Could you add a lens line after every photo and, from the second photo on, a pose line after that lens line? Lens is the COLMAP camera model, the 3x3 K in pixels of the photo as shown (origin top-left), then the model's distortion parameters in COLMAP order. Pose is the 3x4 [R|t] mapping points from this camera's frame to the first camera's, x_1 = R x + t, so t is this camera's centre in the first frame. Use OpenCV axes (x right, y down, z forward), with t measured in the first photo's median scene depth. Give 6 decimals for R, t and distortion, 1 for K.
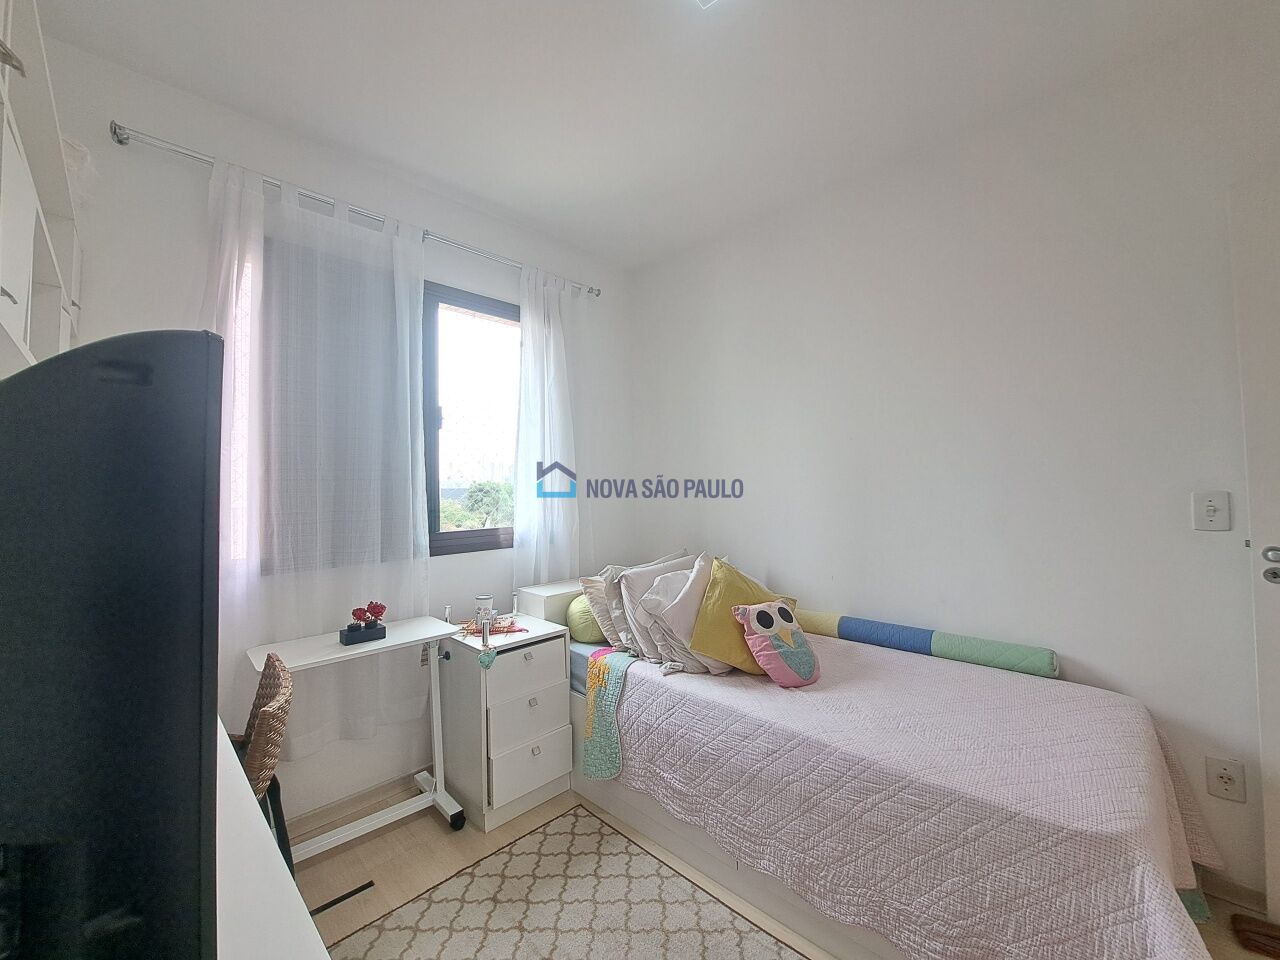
lens RADIAL K [[506.8, 0, 635.6], [0, 506.8, 468.2], [0, 0, 1]] dist [-0.018582, 0.000017]
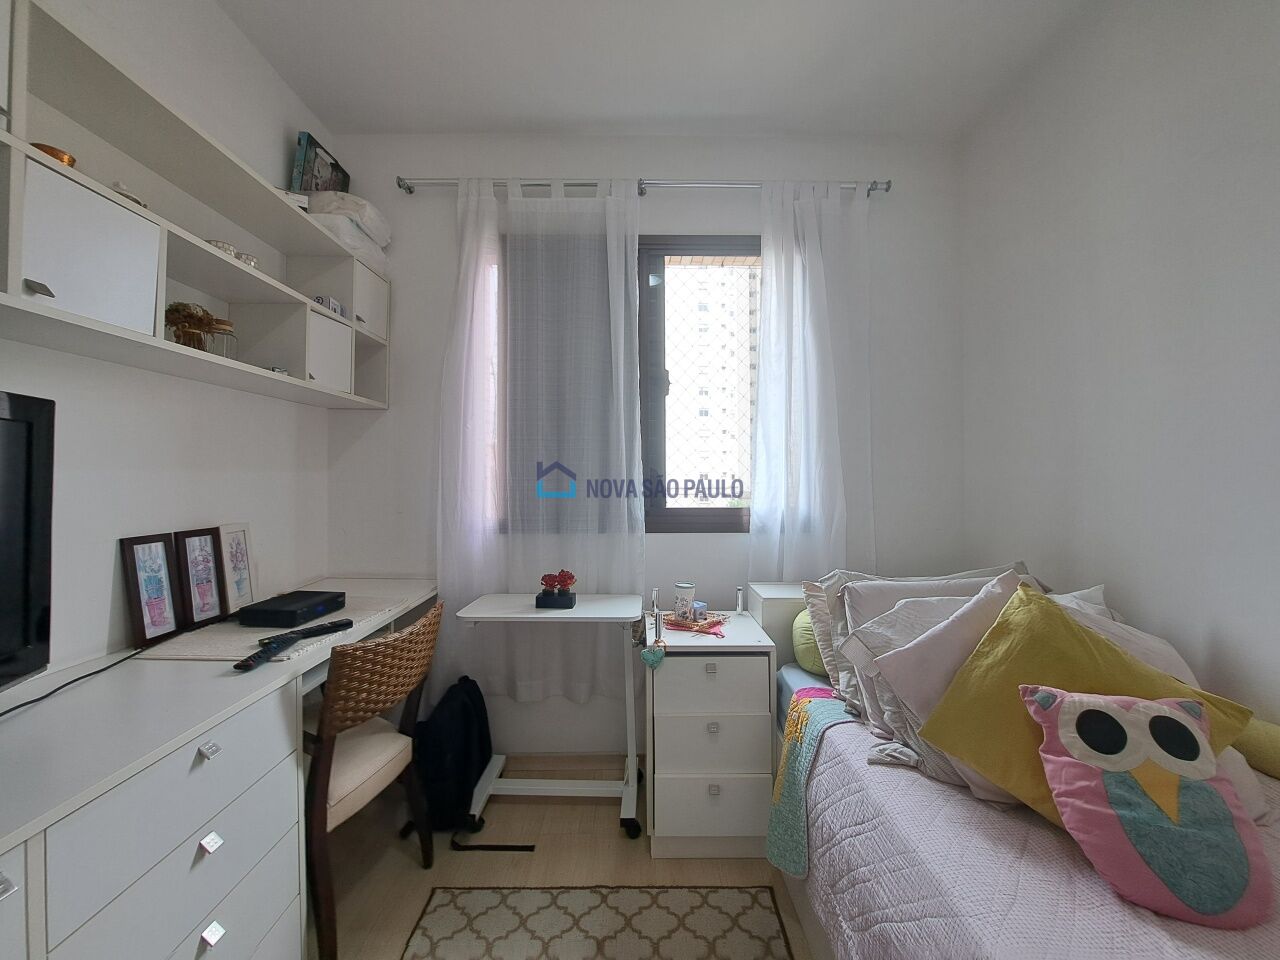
lens RADIAL K [[506.8, 0, 635.6], [0, 506.8, 468.2], [0, 0, 1]] dist [-0.018582, 0.000017]
pose [[0.709597, 0.008238, -0.704560, 0.267809], [0.012552, 0.999625, 0.024329, 0.038748], [0.704496, -0.026107, 0.709227, 0.373002]]
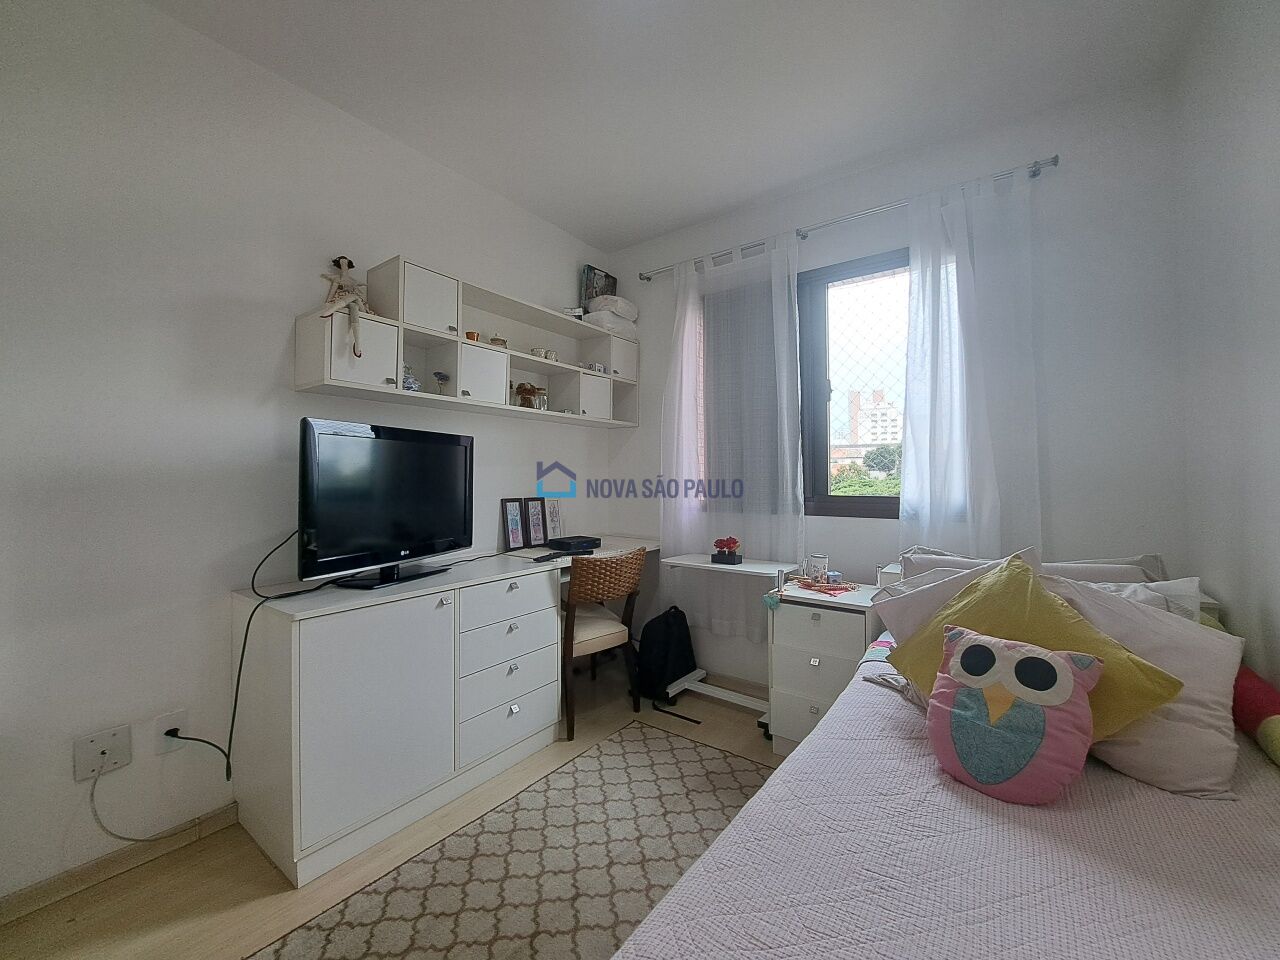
lens RADIAL K [[510.2, 0, 639.0], [0, 510.2, 468.3], [0, 0, 1]] dist [-0.019545, 0.000298]
pose [[0.146689, 0.000009, -0.989183, 0.767907], [0.033657, 0.999421, 0.005000, 0.059028], [0.988610, -0.034026, 0.146604, 0.523622]]
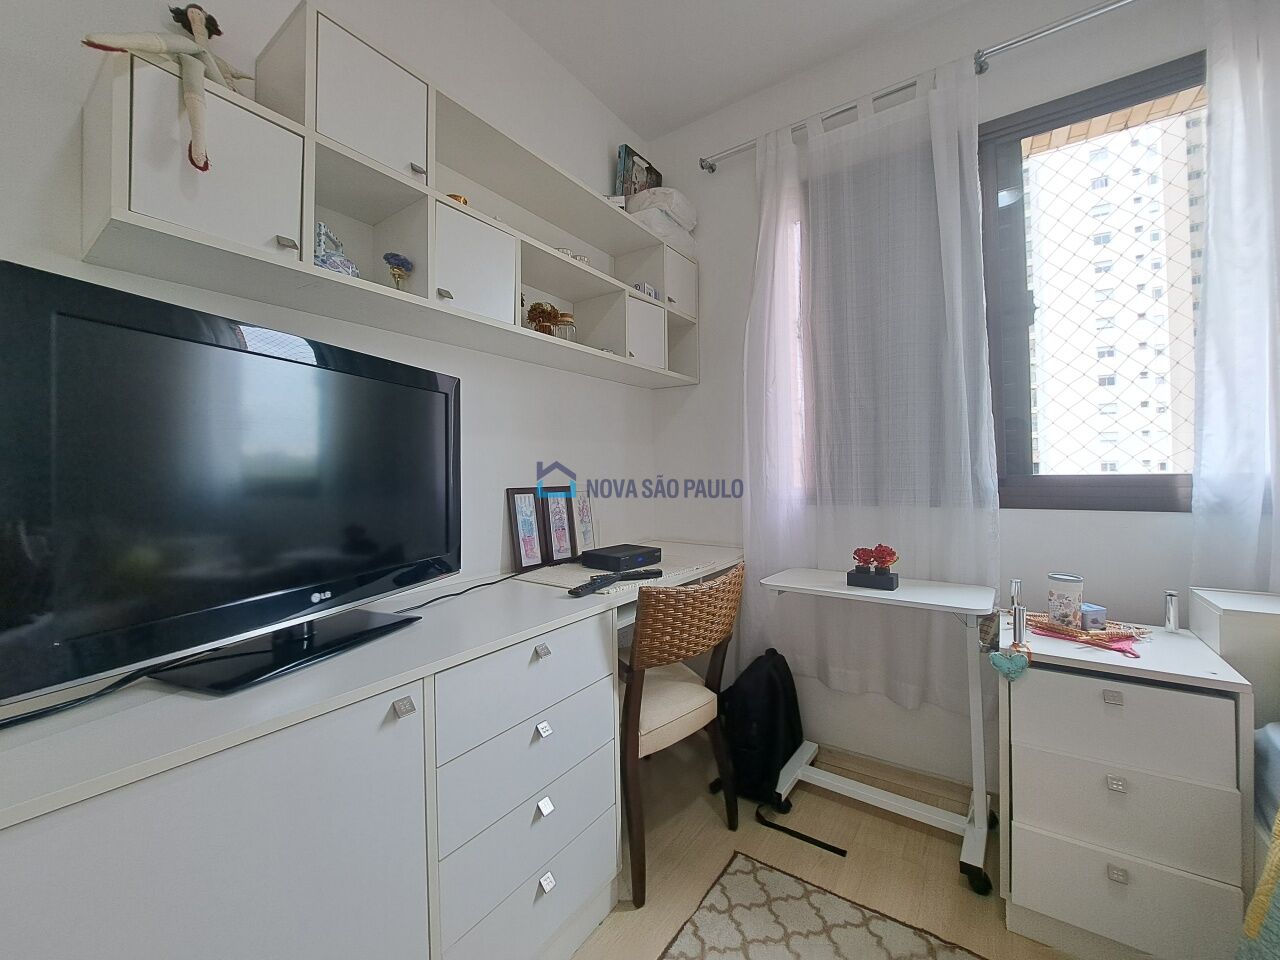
lens RADIAL K [[506.8, 0, 635.6], [0, 506.8, 468.2], [0, 0, 1]] dist [-0.018582, 0.000017]
pose [[0.163657, 0.007793, -0.986486, 0.233836], [0.045316, 0.998854, 0.015408, 0.098240], [0.985476, -0.047225, 0.163116, 0.432773]]
